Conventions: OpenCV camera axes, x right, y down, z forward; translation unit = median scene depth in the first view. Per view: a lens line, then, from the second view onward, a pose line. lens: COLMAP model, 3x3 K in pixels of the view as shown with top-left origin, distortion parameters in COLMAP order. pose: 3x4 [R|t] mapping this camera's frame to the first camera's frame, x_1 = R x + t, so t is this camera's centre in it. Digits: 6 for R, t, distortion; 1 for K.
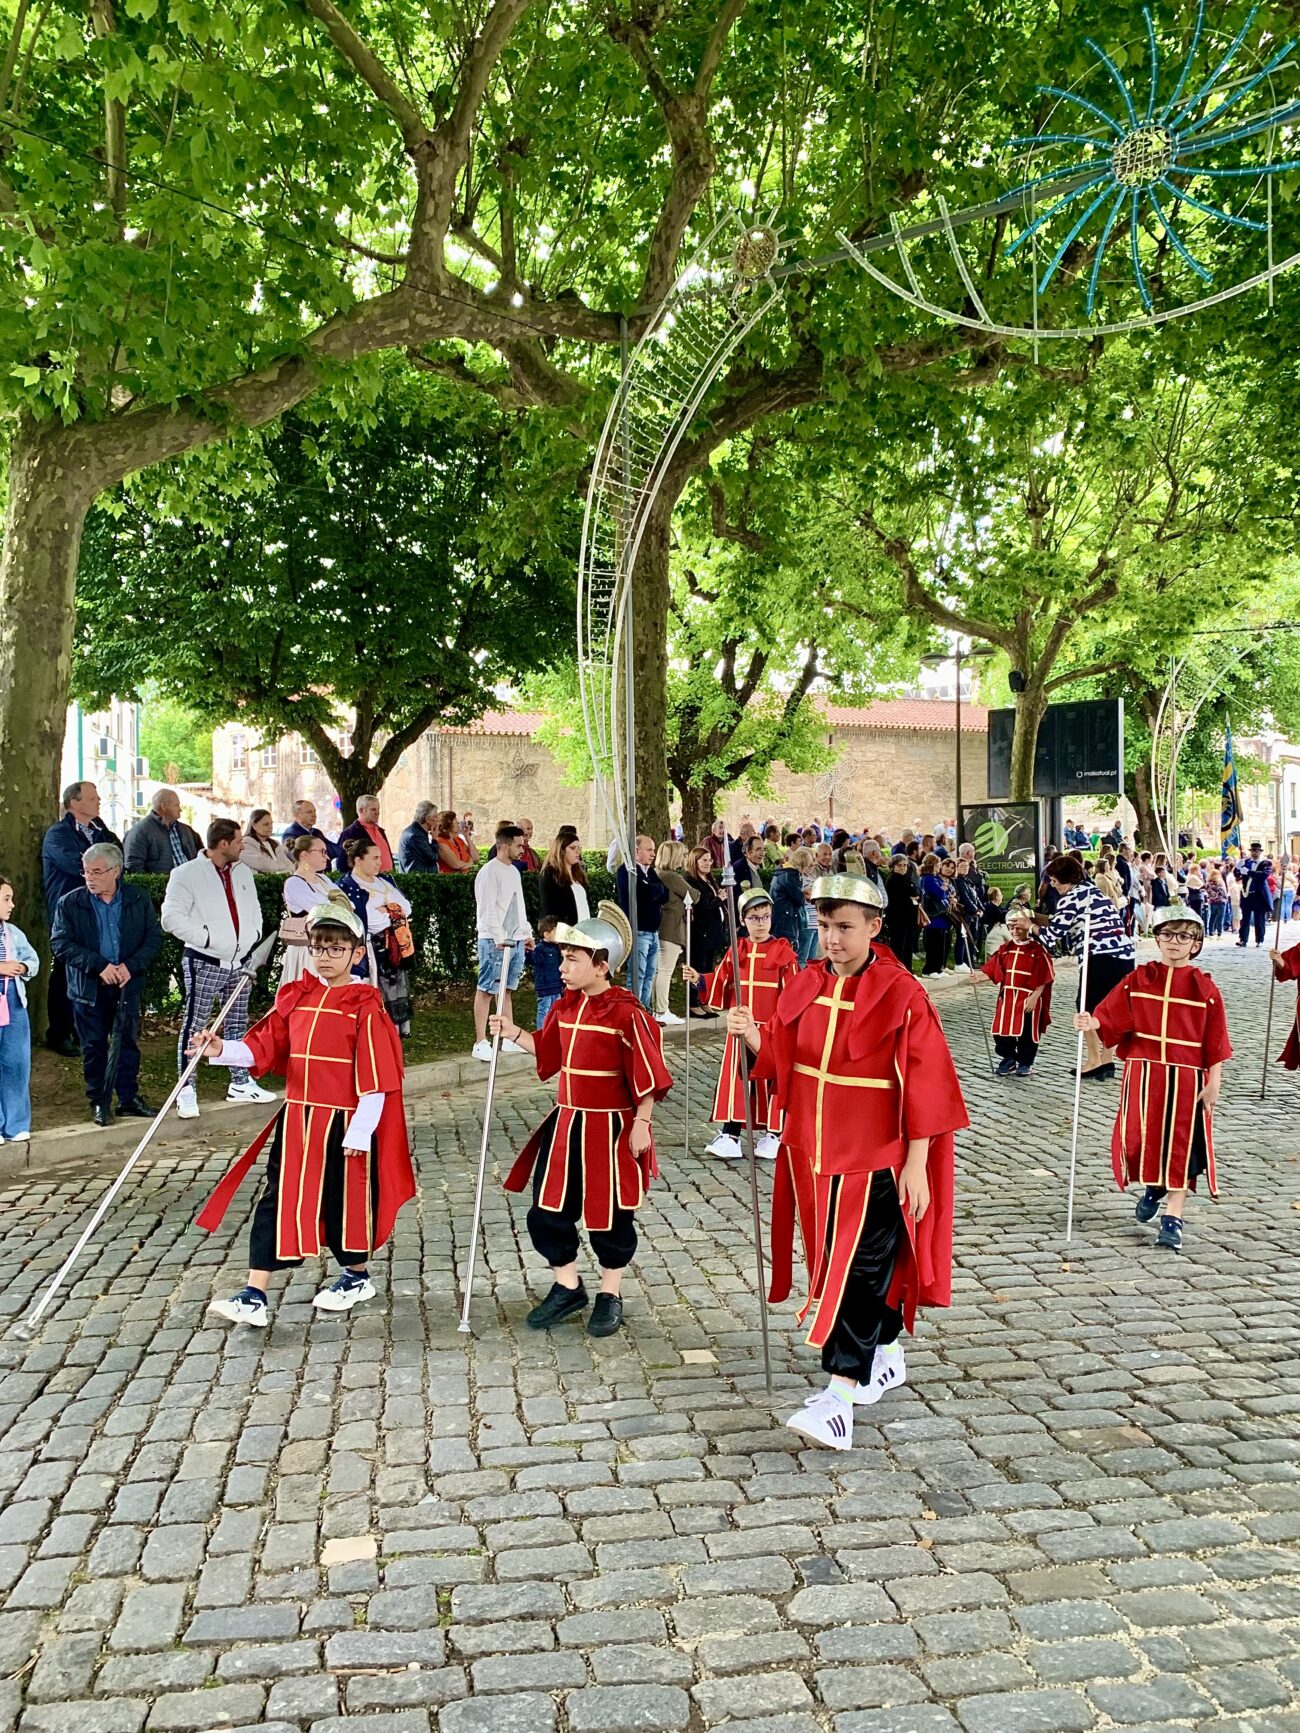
lens RADIAL K [[1324.2, 0, 639.6], [0, 1324.2, 853.2], [0, 0, 1]] dist [0.040958, -0.010665]
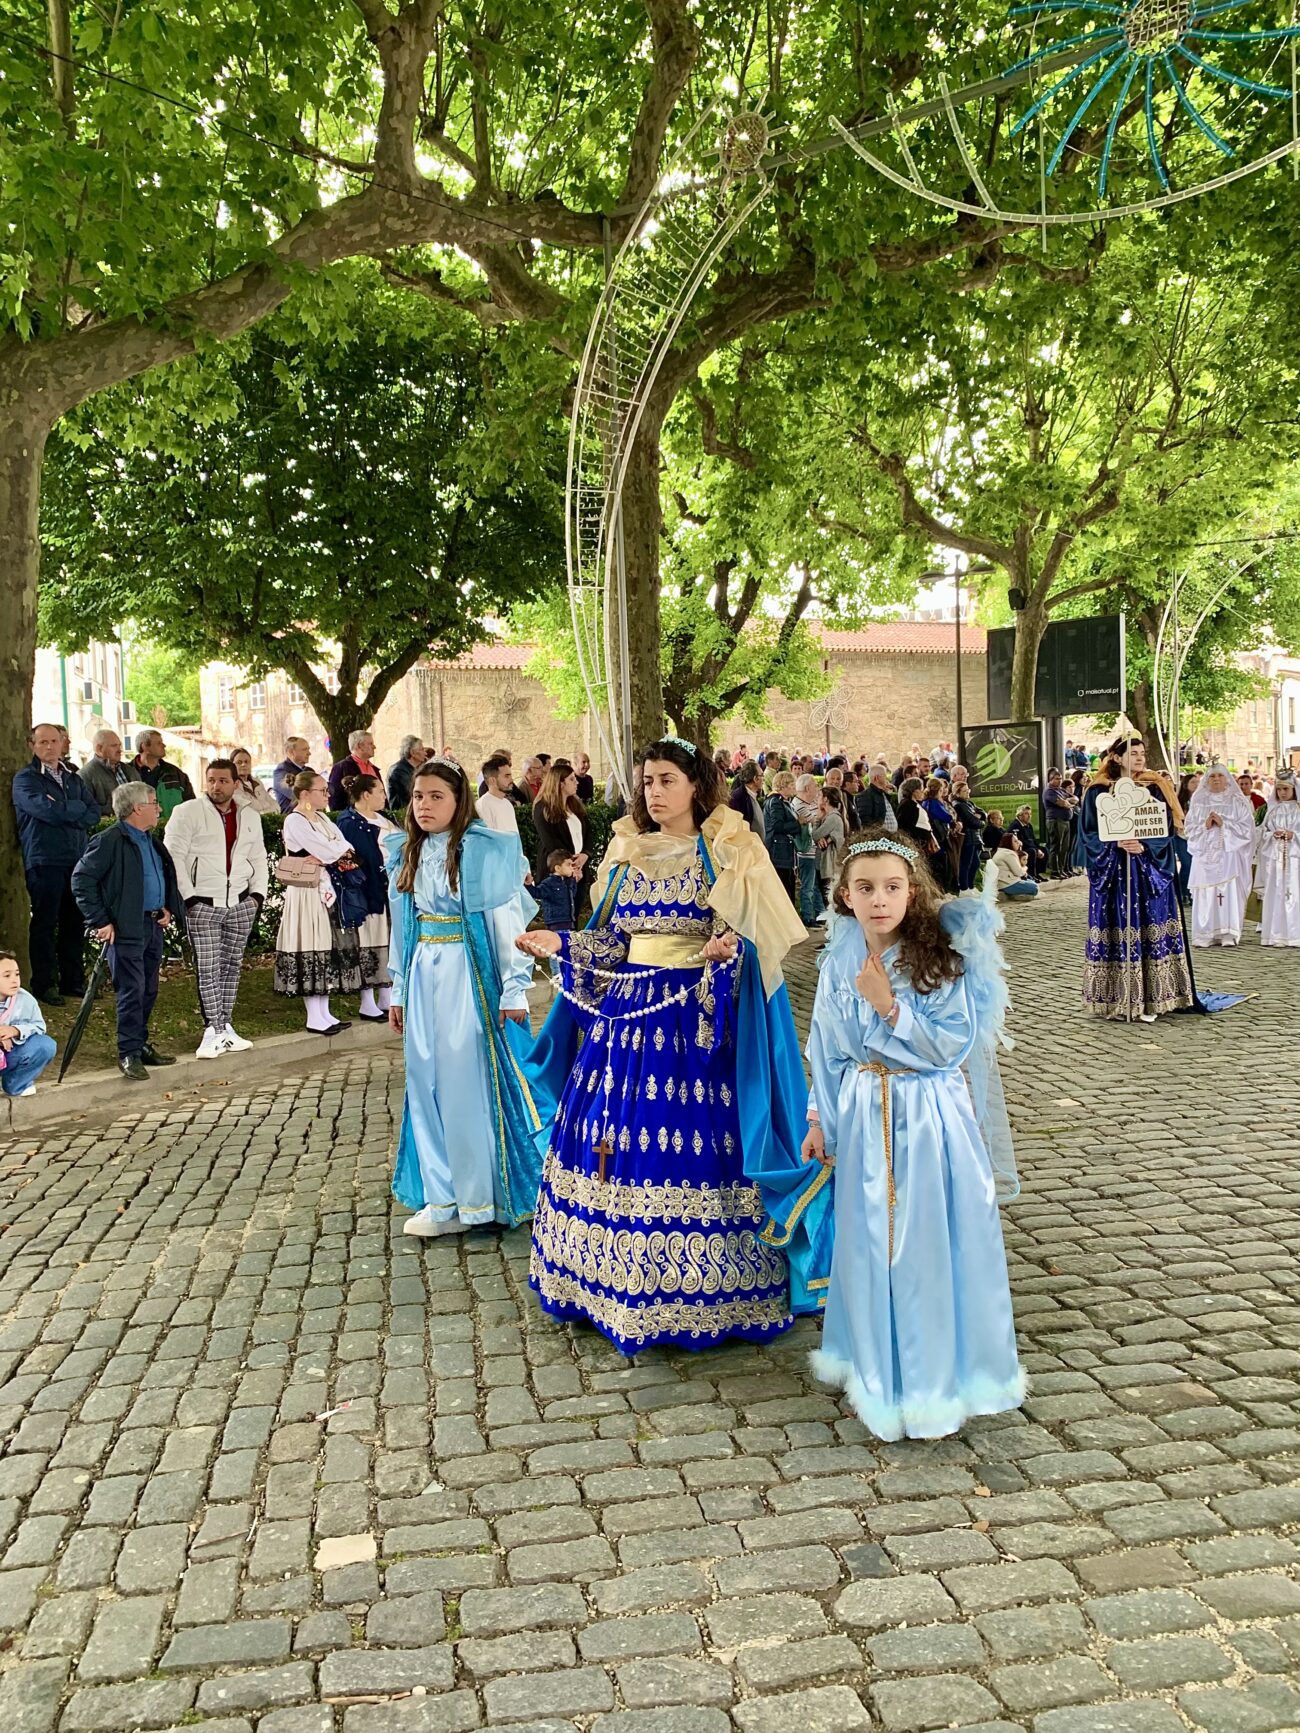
lens RADIAL K [[1324.2, 0, 647.9], [0, 1324.2, 852.6], [0, 0, 1]] dist [0.040958, -0.010665]
pose [[0.999625, -0.025905, 0.008855, -0.001348], [0.025429, 0.998418, 0.050144, 0.001362], [-0.010140, -0.049900, 0.998703, 0.018165]]
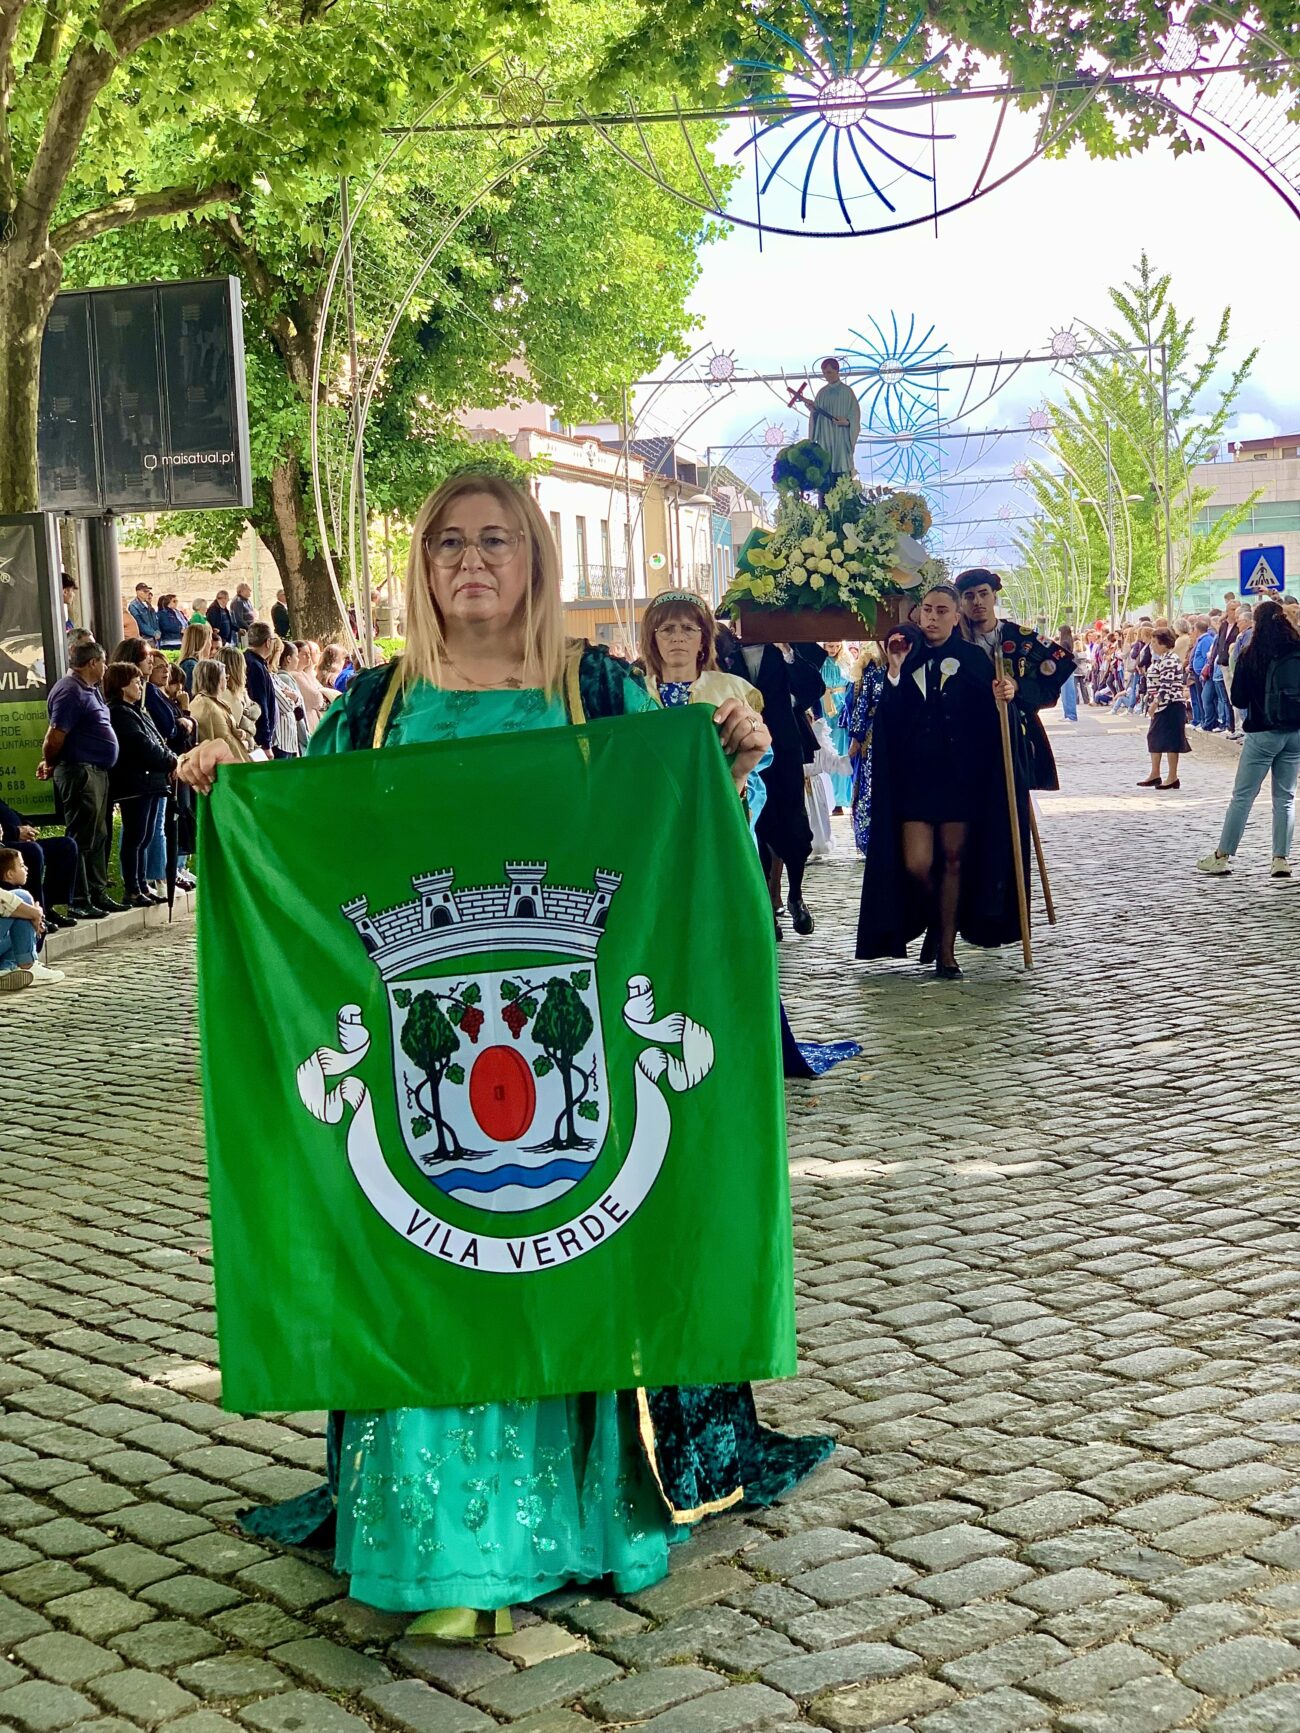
lens RADIAL K [[2610.8, 0, 644.4], [0, 2610.8, 867.4], [0, 0, 1]] dist [0.038558, 0.000000]
pose [[0.878533, -0.068801, 0.472701, 0.089085], [0.033446, 0.996004, 0.082805, 0.006314], [-0.476509, -0.056937, 0.877324, 0.252434]]
